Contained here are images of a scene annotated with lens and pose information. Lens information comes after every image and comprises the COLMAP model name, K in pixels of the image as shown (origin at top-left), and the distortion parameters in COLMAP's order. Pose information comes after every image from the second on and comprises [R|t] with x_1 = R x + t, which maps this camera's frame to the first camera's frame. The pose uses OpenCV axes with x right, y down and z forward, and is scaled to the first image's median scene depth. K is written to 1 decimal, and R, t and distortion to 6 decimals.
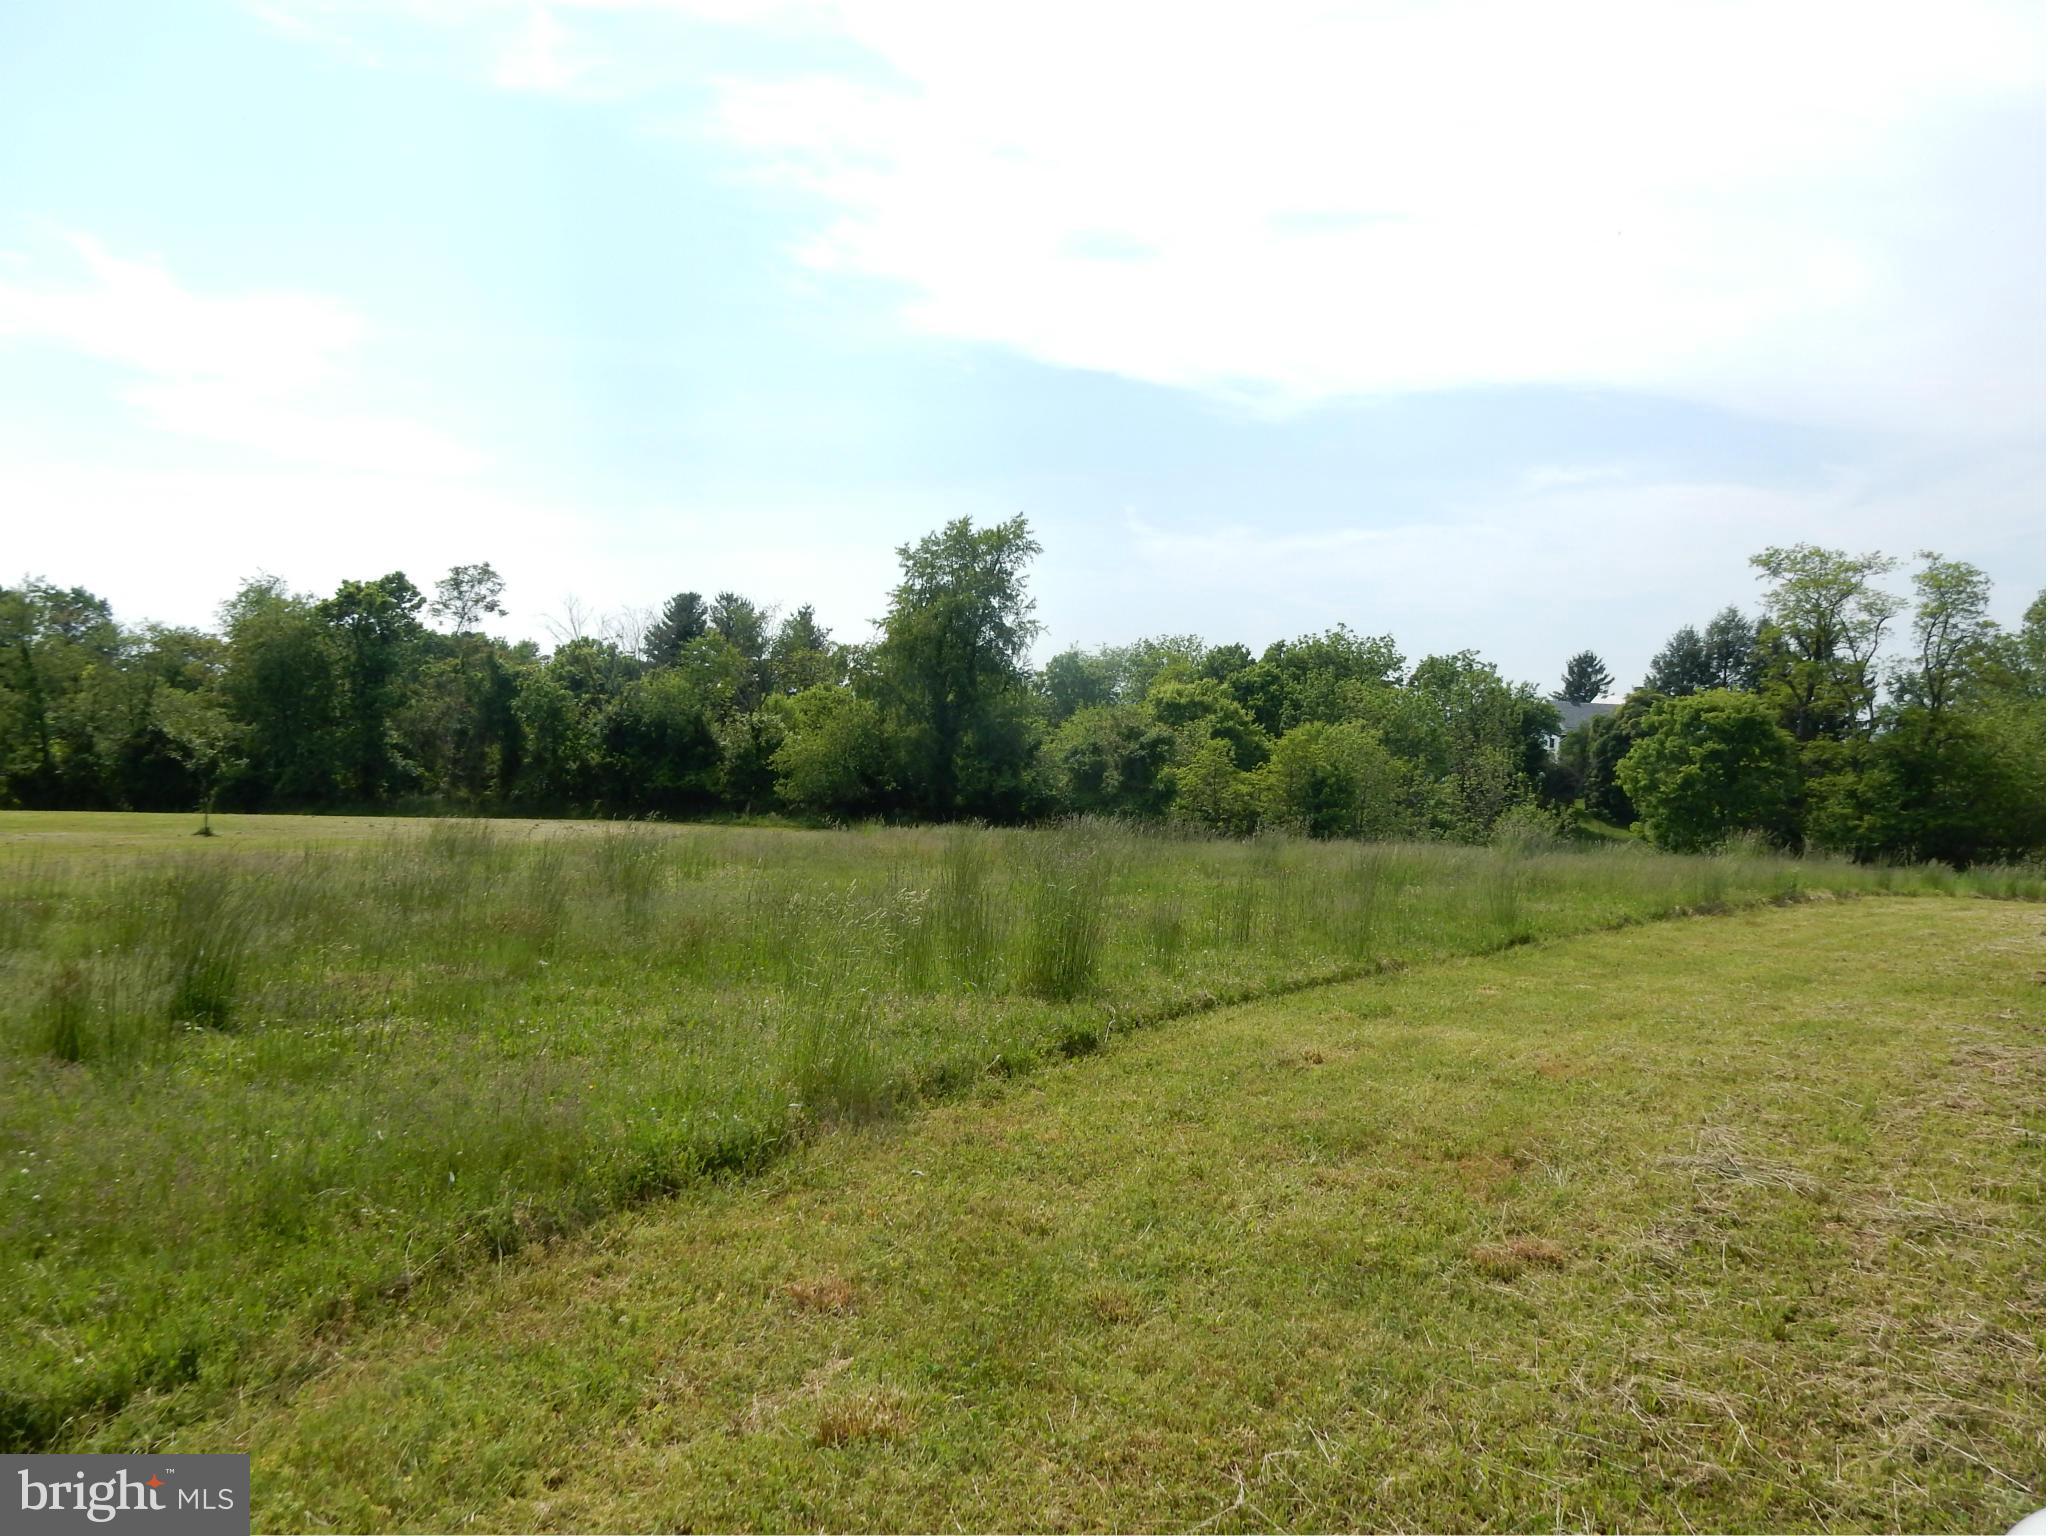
lens RADIAL K [[1509.2, 0, 1021.5], [0, 1509.2, 770.2], [0, 0, 1]] dist [0.004865, -0.005798]
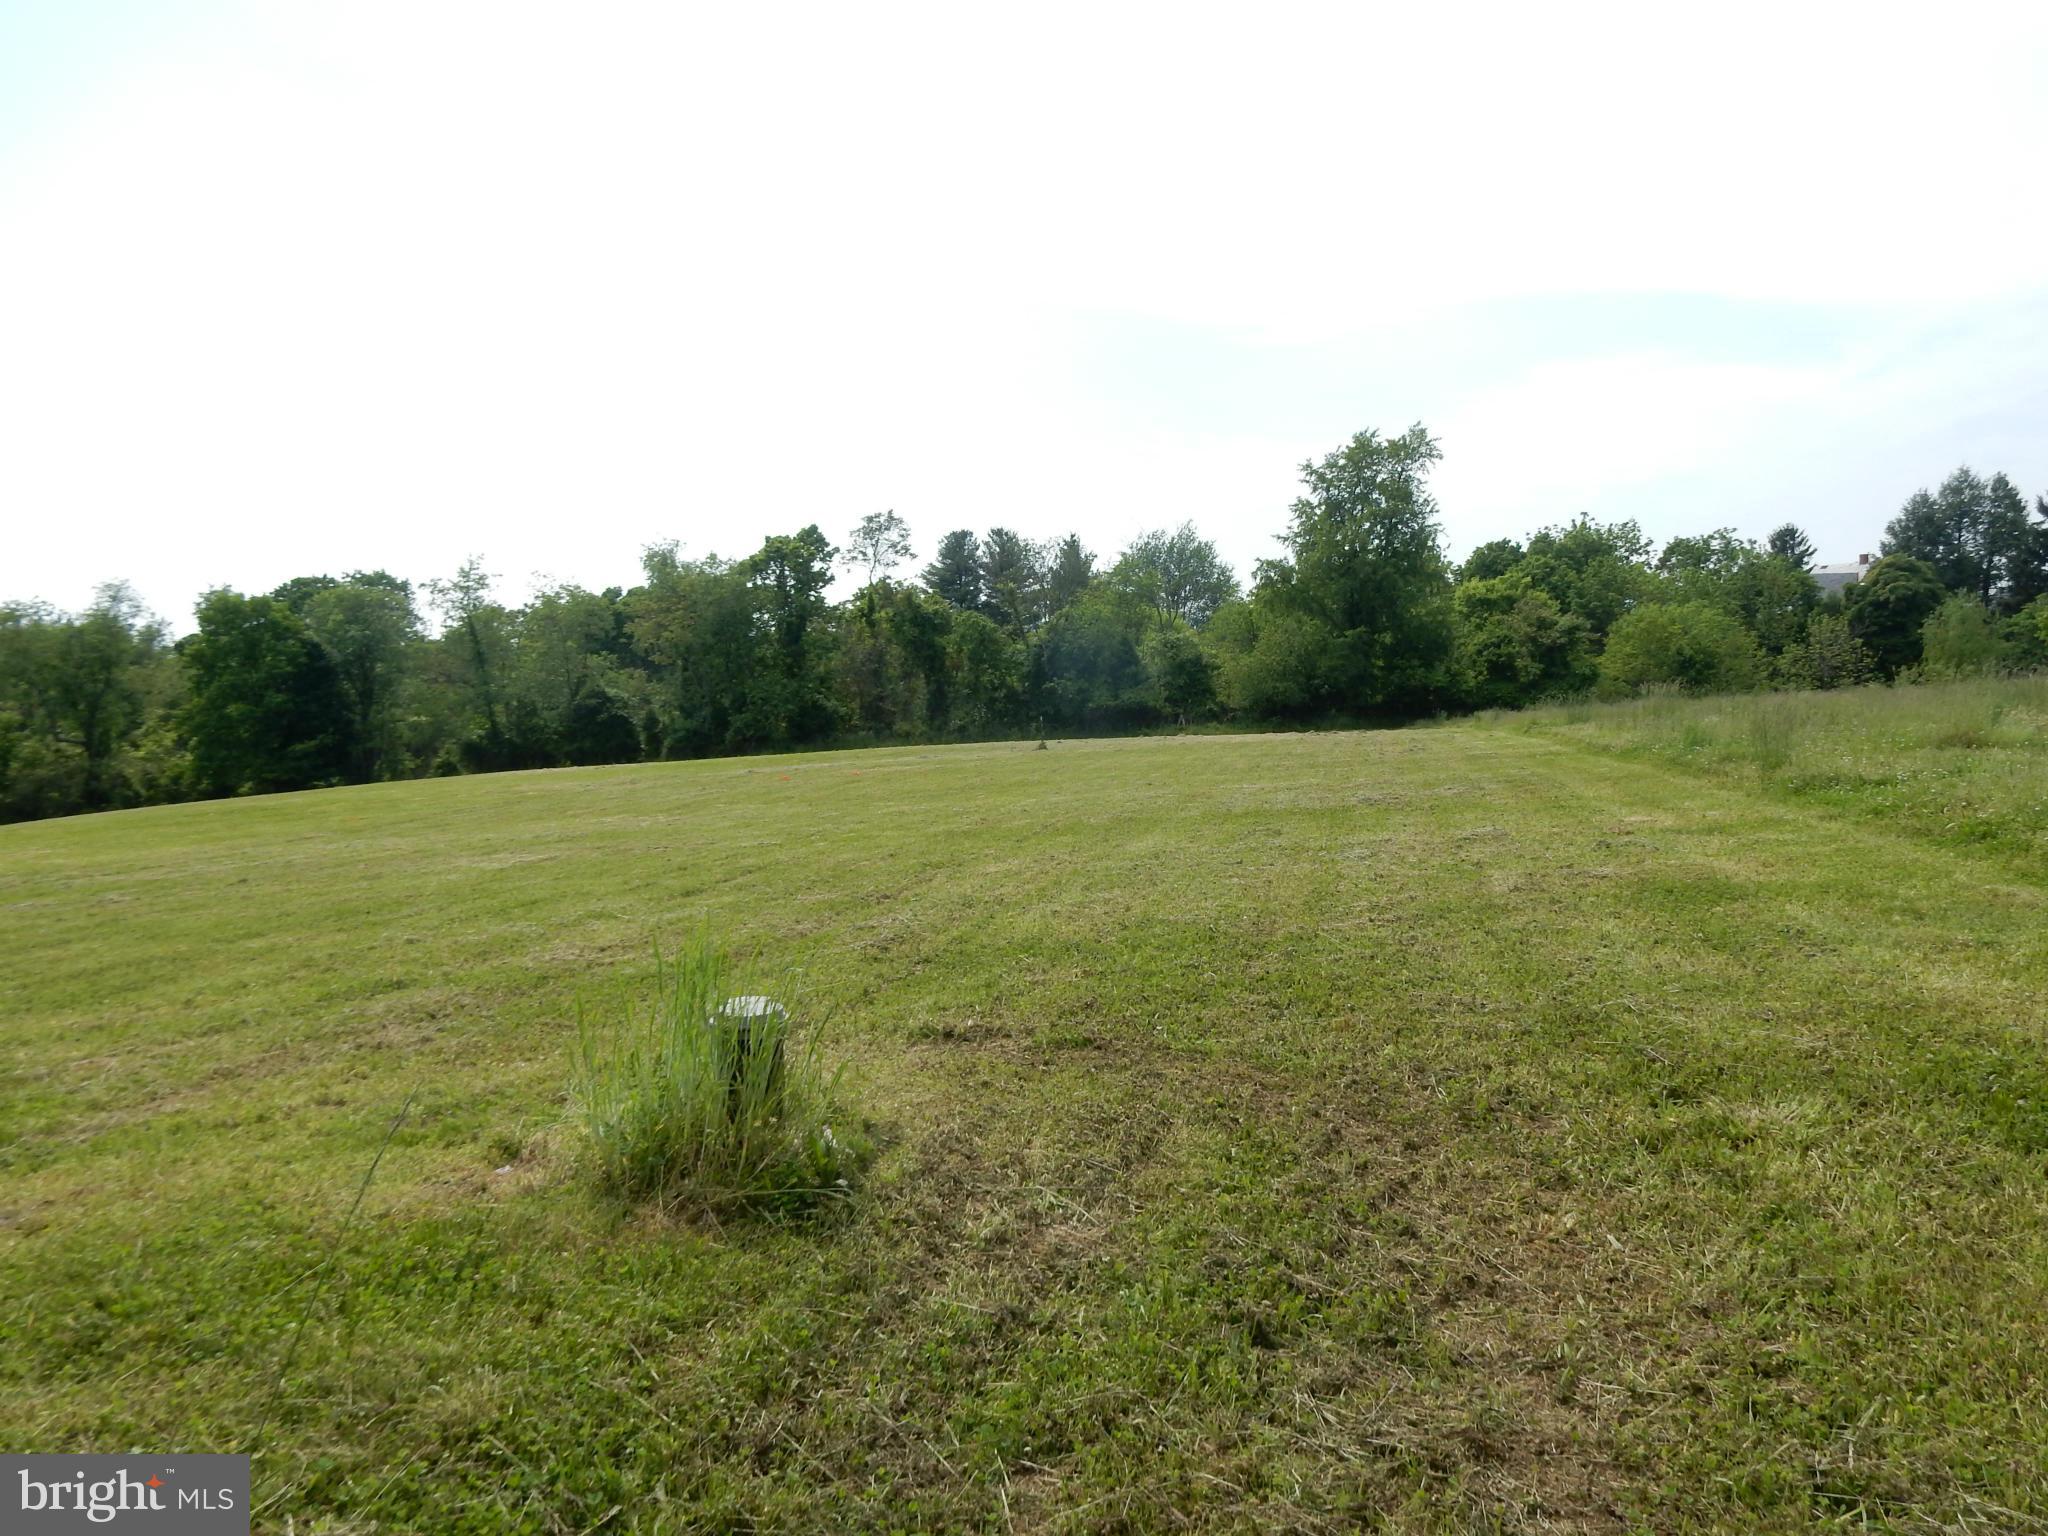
lens RADIAL K [[1509.2, 0, 1025.9], [0, 1509.2, 767.0], [0, 0, 1]] dist [0.004865, -0.005798]
pose [[0.997048, -0.072167, -0.026231, -0.246835], [0.073280, 0.996328, 0.044278, 0.002367], [0.022940, -0.046070, 0.998675, -0.064485]]
